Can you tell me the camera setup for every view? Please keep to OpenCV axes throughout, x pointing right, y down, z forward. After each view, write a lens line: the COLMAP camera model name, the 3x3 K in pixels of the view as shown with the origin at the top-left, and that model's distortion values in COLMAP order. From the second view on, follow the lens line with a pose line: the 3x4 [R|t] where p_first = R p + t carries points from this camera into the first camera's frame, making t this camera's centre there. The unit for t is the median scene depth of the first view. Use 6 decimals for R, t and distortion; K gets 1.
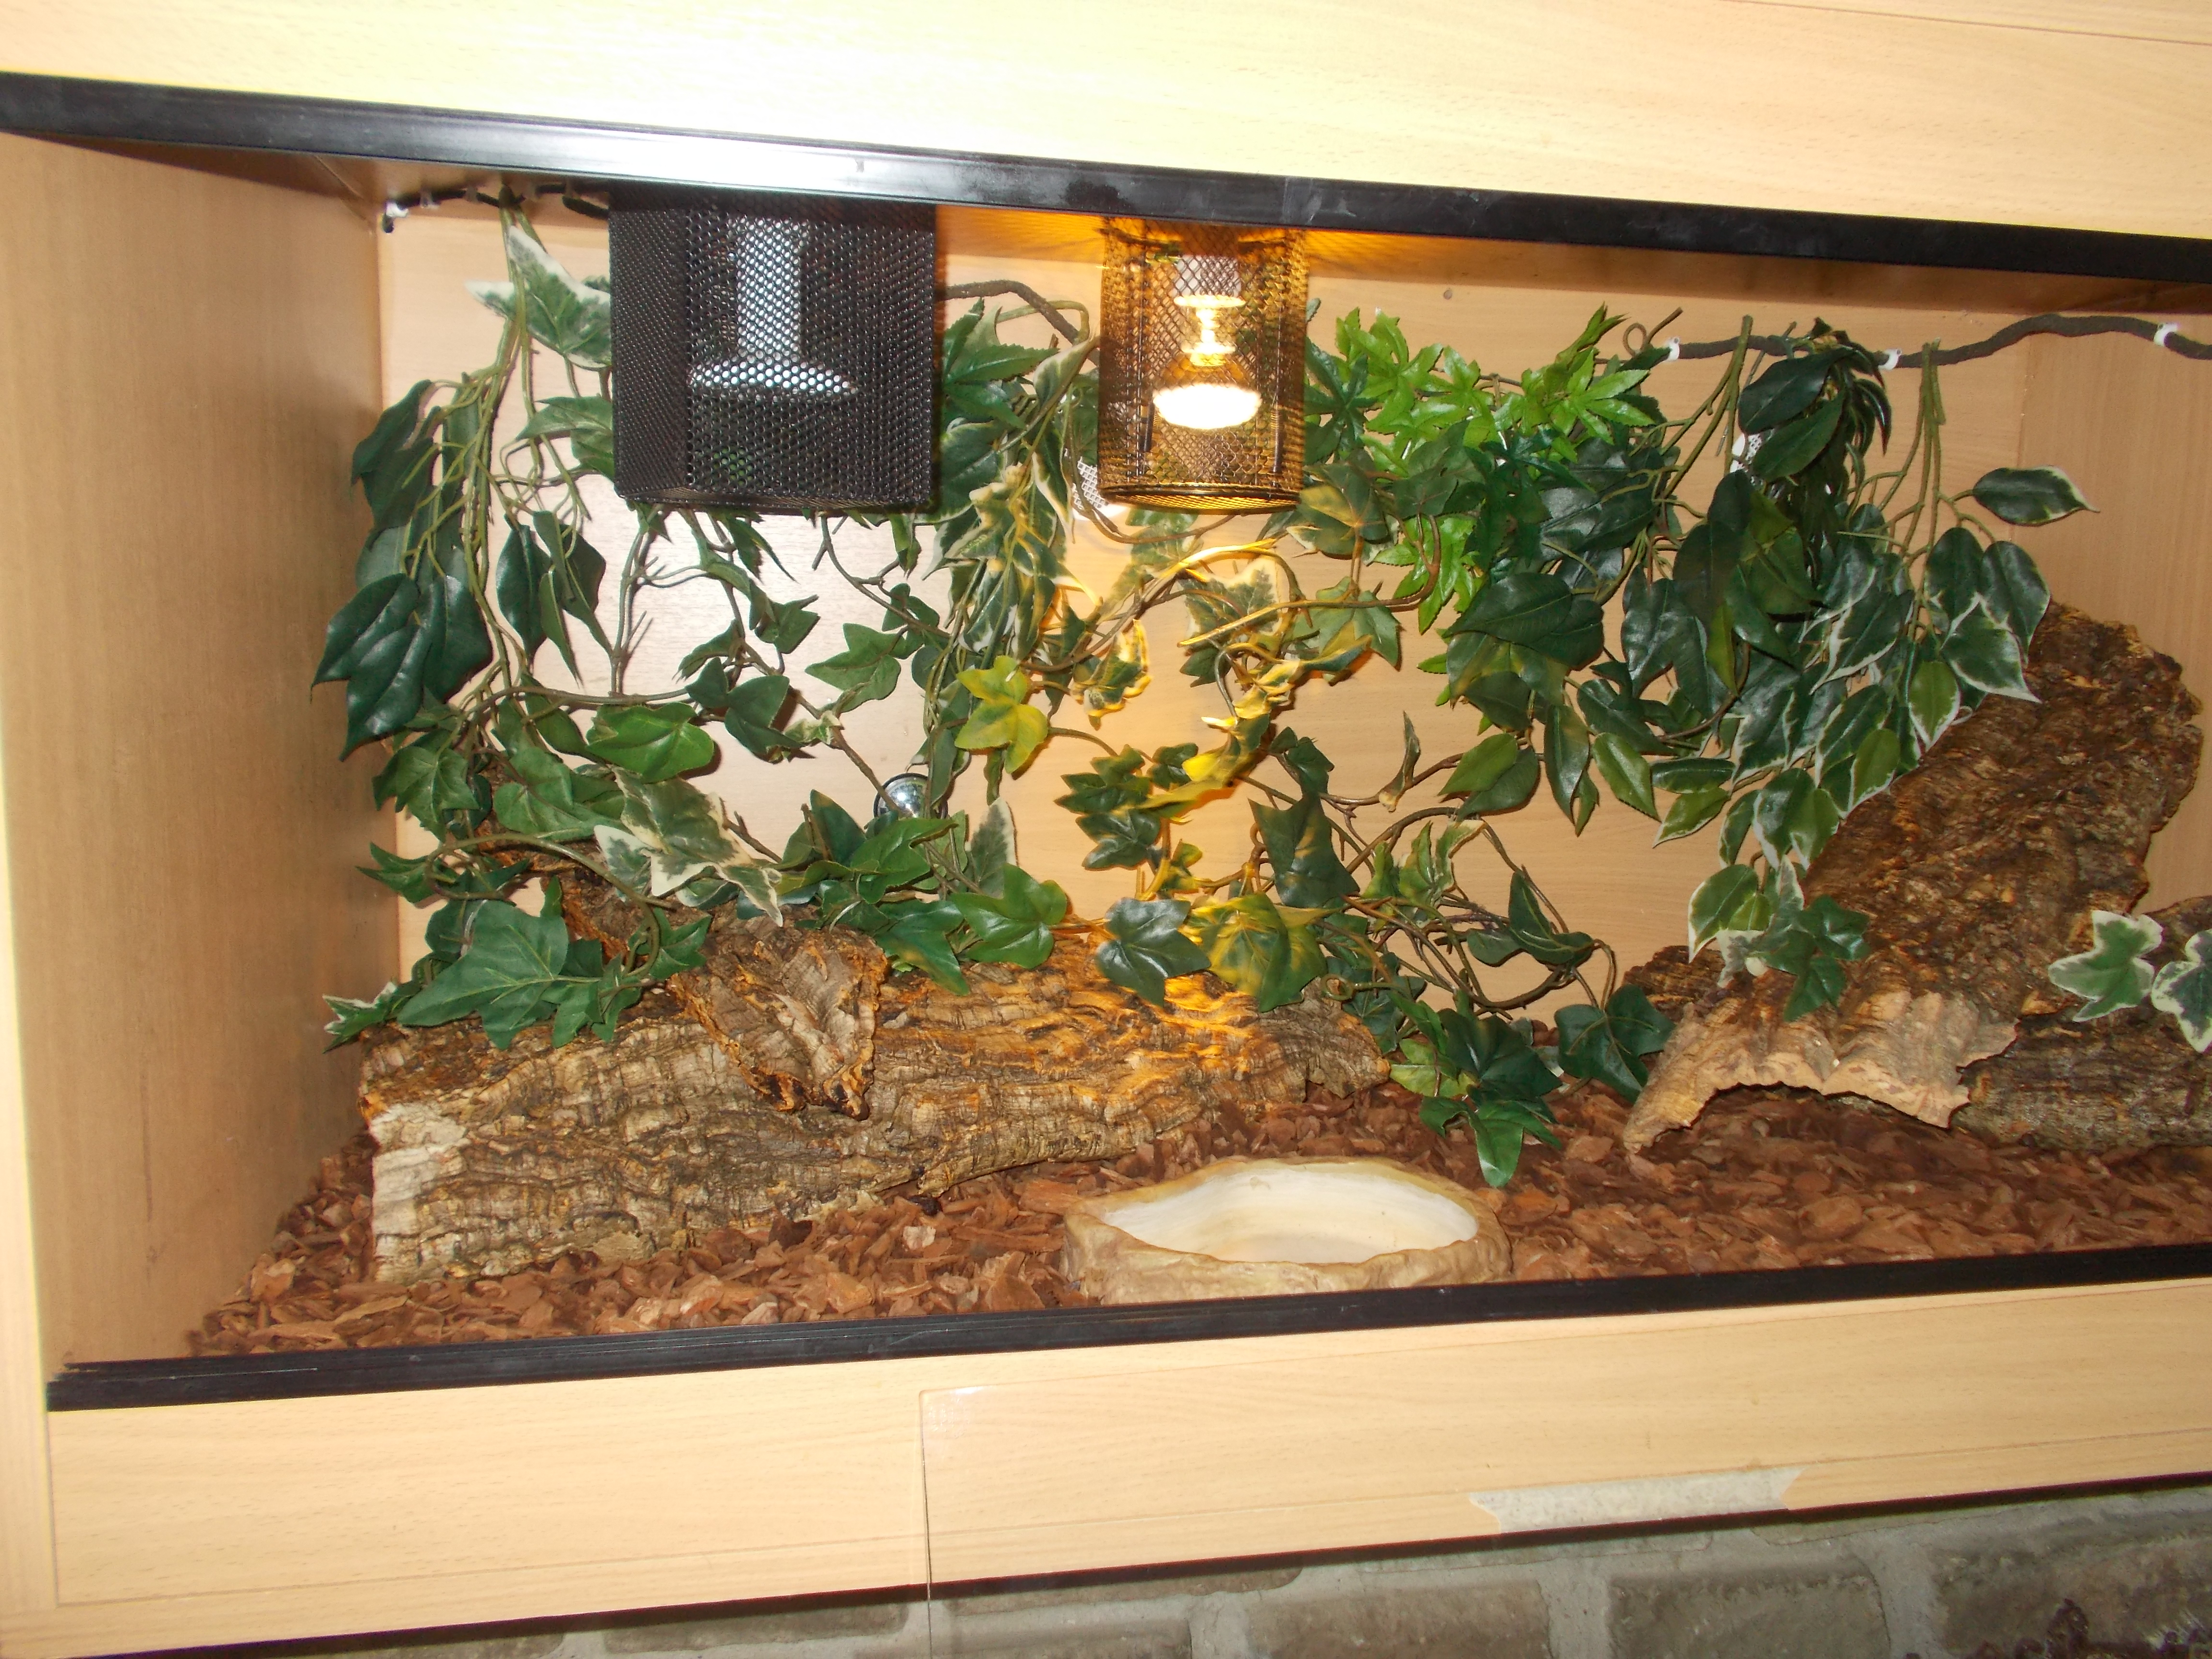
lens RADIAL K [[1694.0, 0, 1100.4], [0, 1694.0, 841.2], [0, 0, 1]] dist [0.014336, 0.012581]
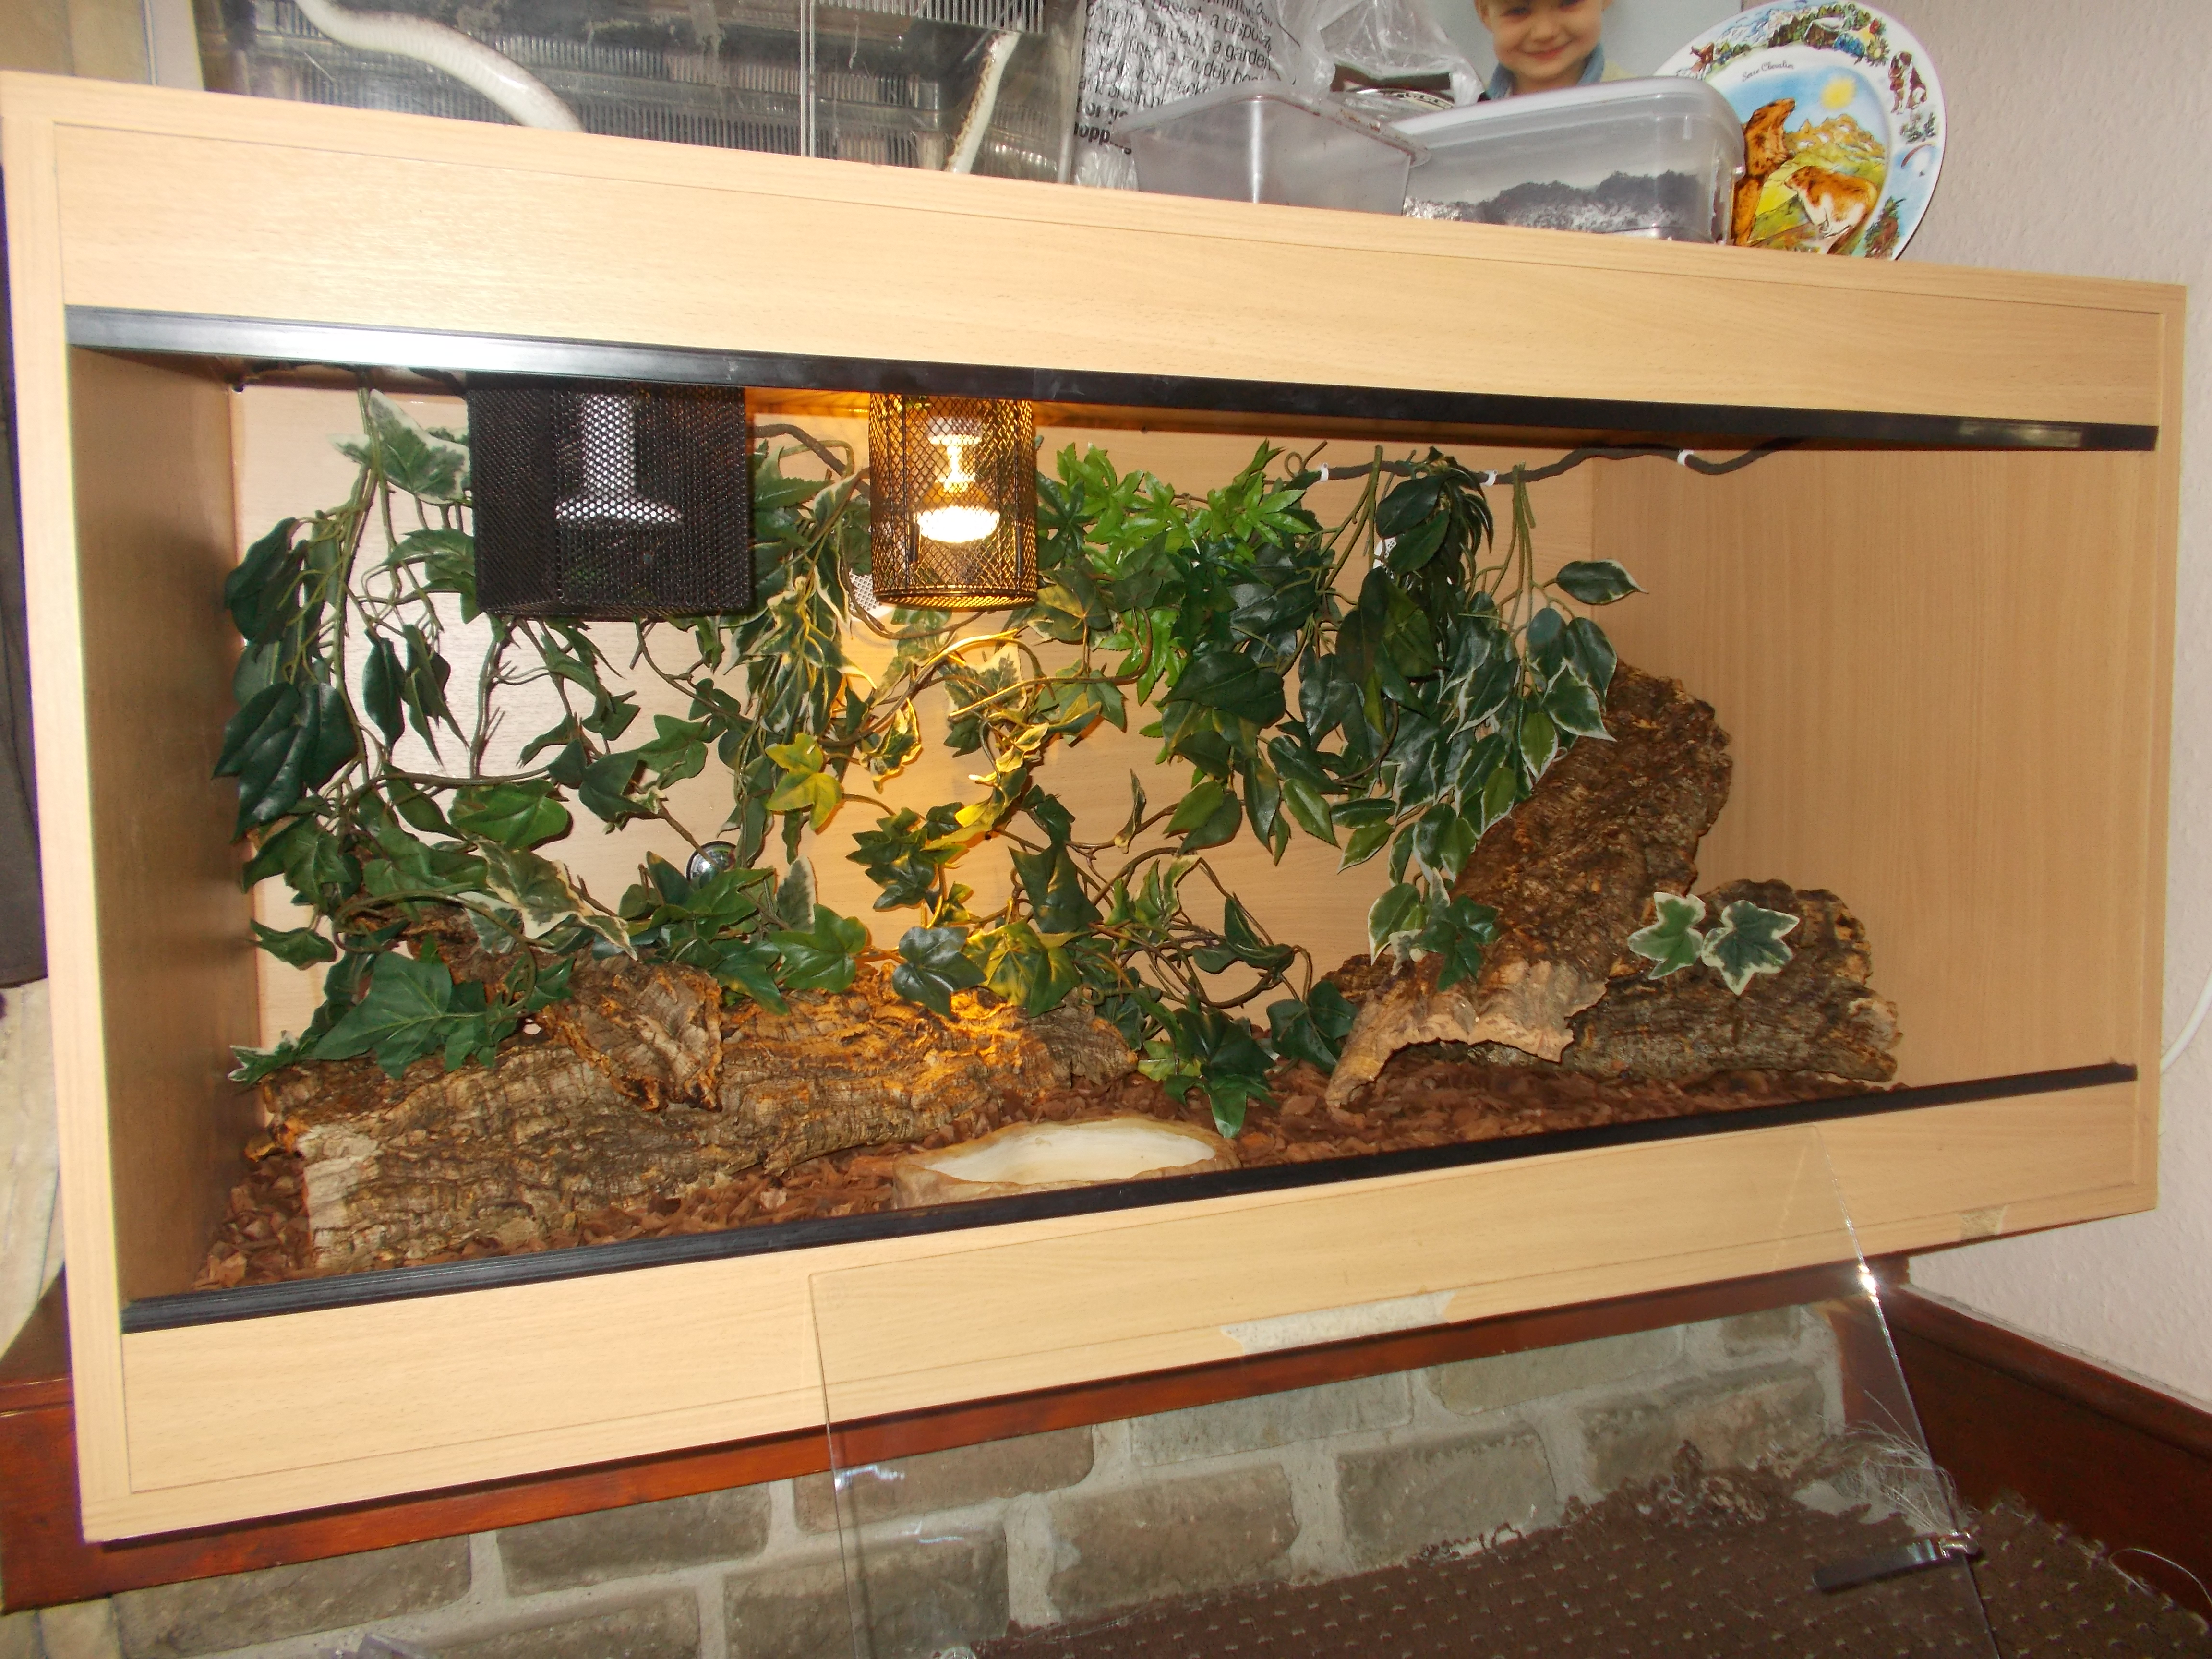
lens RADIAL K [[1694.0, 0, 1094.6], [0, 1694.0, 851.1], [0, 0, 1]] dist [0.014336, 0.012581]
pose [[0.985582, -0.050962, 0.161340, -0.051916], [0.059596, 0.997013, -0.049132, 0.046191], [-0.158354, 0.058038, 0.985675, -0.218048]]
